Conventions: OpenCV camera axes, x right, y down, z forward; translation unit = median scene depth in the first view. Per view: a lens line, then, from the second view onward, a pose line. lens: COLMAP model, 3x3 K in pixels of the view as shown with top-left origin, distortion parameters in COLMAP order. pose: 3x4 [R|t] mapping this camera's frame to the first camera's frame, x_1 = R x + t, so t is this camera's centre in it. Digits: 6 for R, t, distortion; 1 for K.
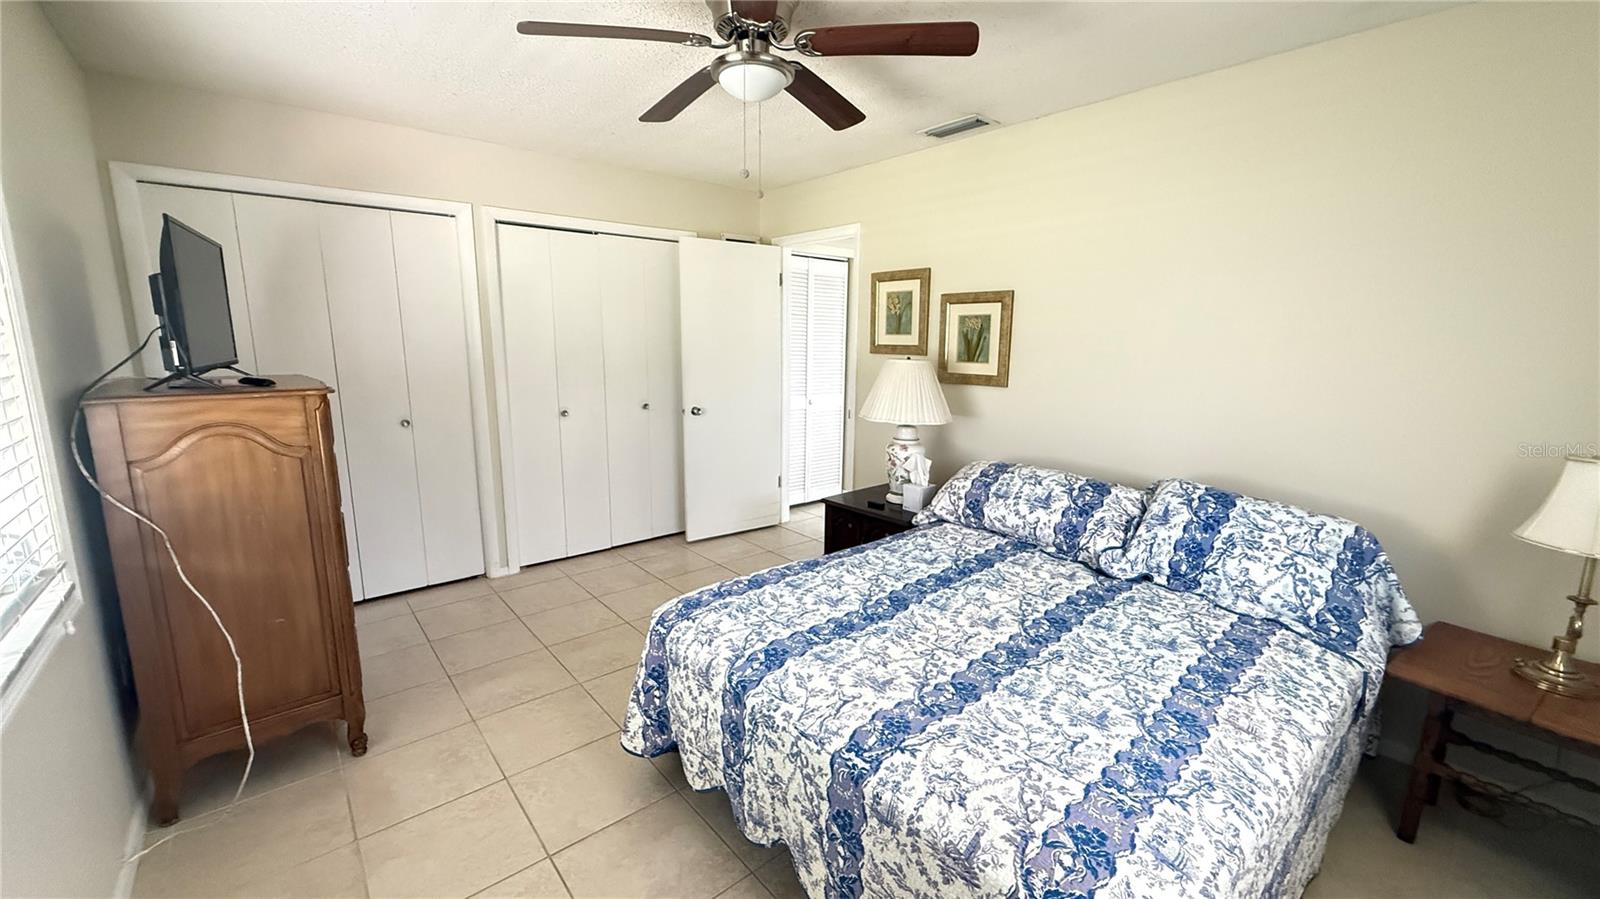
lens RADIAL K [[630.4, 0, 795.9], [0, 630.4, 447.4], [0, 0, 1]] dist [-0.003003, -0.001878]
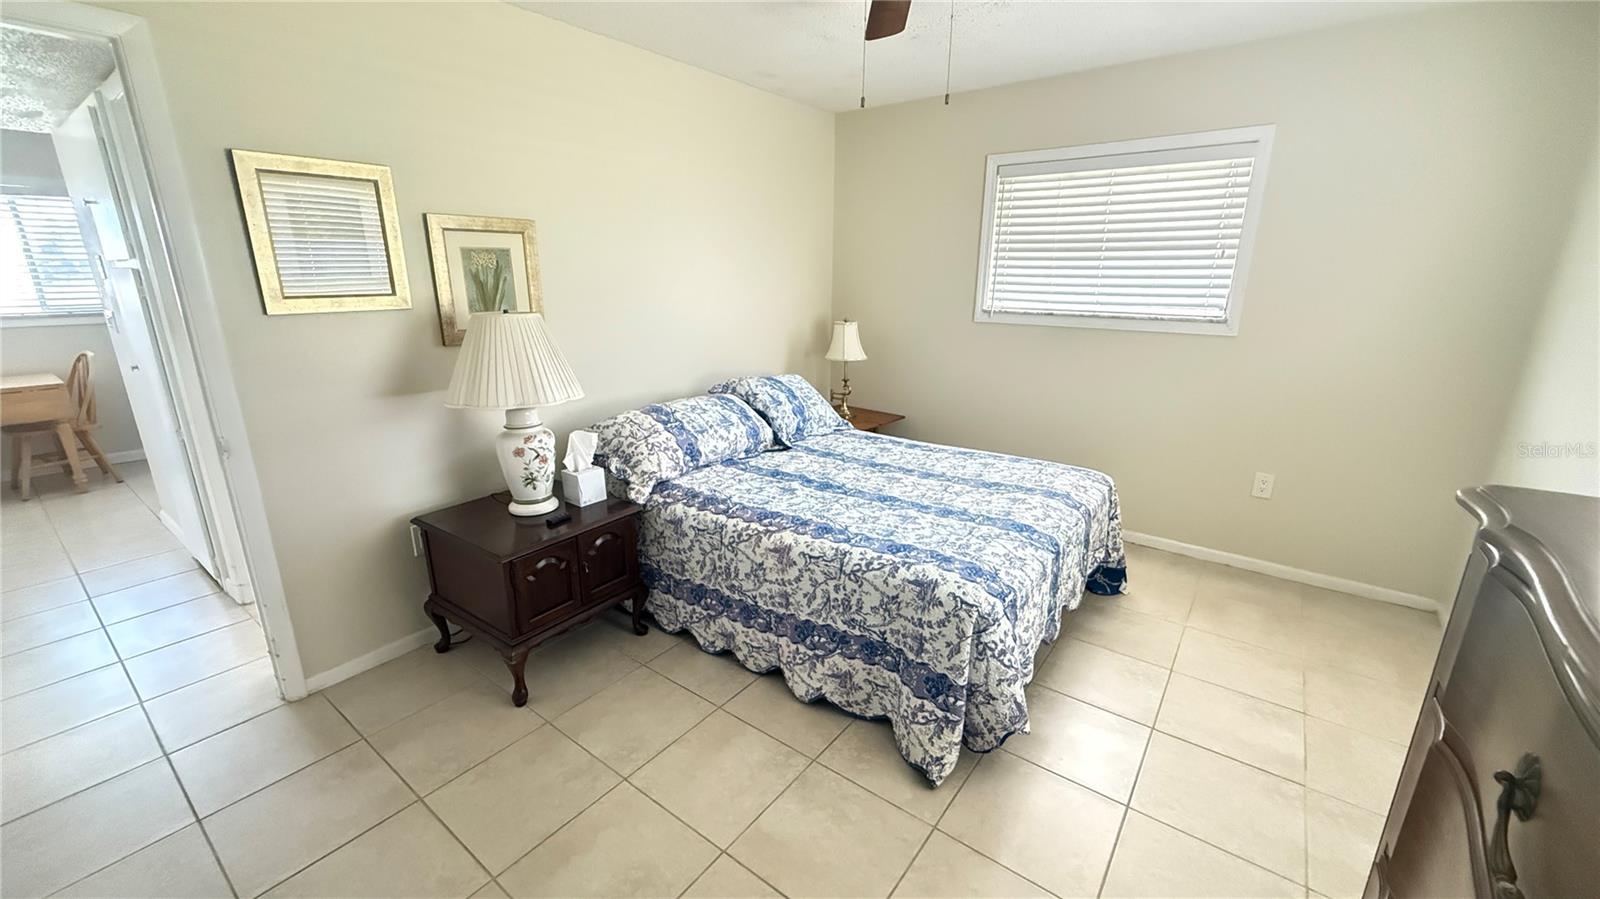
lens RADIAL K [[630.4, 0, 796.4], [0, 630.4, 450.9], [0, 0, 1]] dist [-0.003003, -0.001878]
pose [[-0.208280, -0.280625, 0.936947, -0.818603], [0.169379, 0.933133, 0.317135, -0.231688], [-0.963291, 0.224752, -0.146821, 1.171799]]
